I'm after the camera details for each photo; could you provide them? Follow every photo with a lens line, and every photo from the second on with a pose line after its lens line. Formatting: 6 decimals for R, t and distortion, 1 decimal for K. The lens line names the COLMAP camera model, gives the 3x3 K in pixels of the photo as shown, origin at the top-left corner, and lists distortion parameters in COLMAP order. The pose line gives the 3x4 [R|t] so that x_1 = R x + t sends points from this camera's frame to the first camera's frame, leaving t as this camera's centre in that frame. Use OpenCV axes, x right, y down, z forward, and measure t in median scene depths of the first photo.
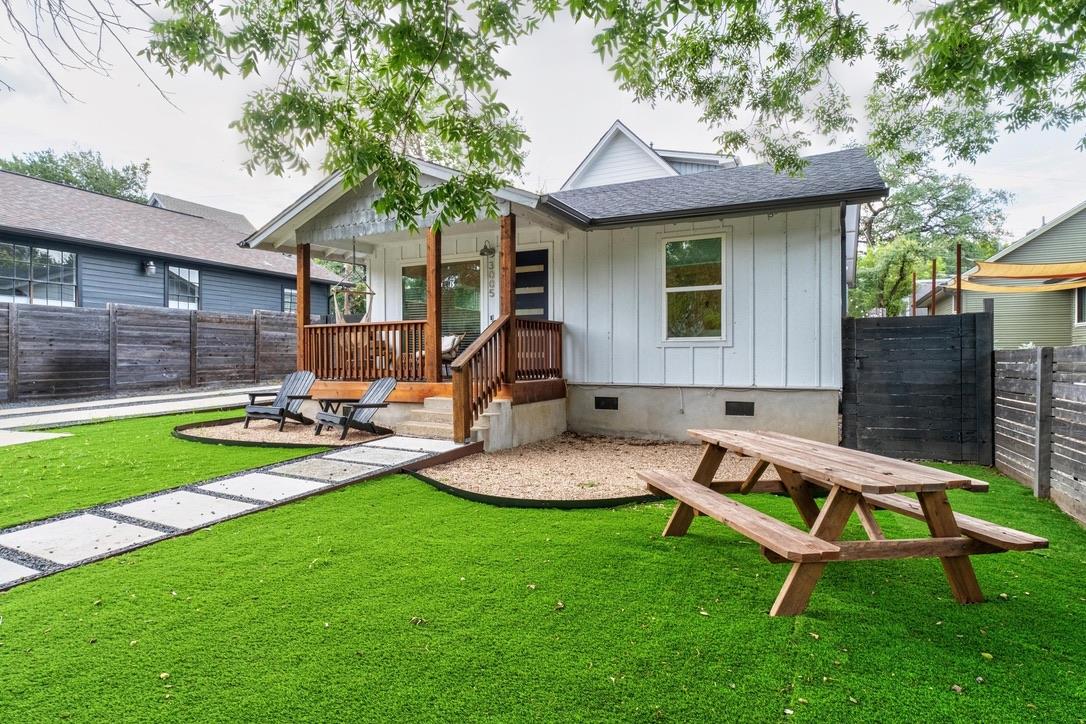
lens RADIAL K [[590.4, 0, 543.0], [0, 590.4, 362.0], [0, 0, 1]] dist [0.002629, 0.001055]
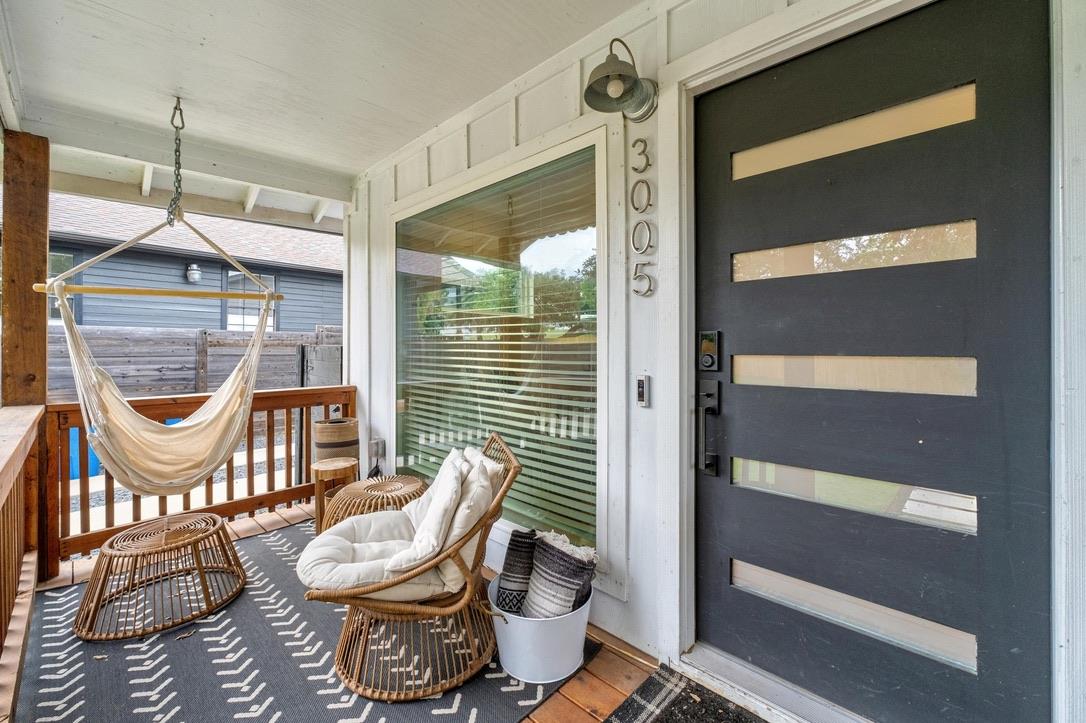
lens RADIAL K [[456.5, 0, 545.9], [0, 456.5, 353.4], [0, 0, 1]] dist [-0.001514, 0.000652]
pose [[0.950118, 0.010663, -0.311709, -0.071287], [-0.009182, 0.999939, 0.006220, -0.094675], [0.311757, -0.003047, 0.950157, 0.873307]]
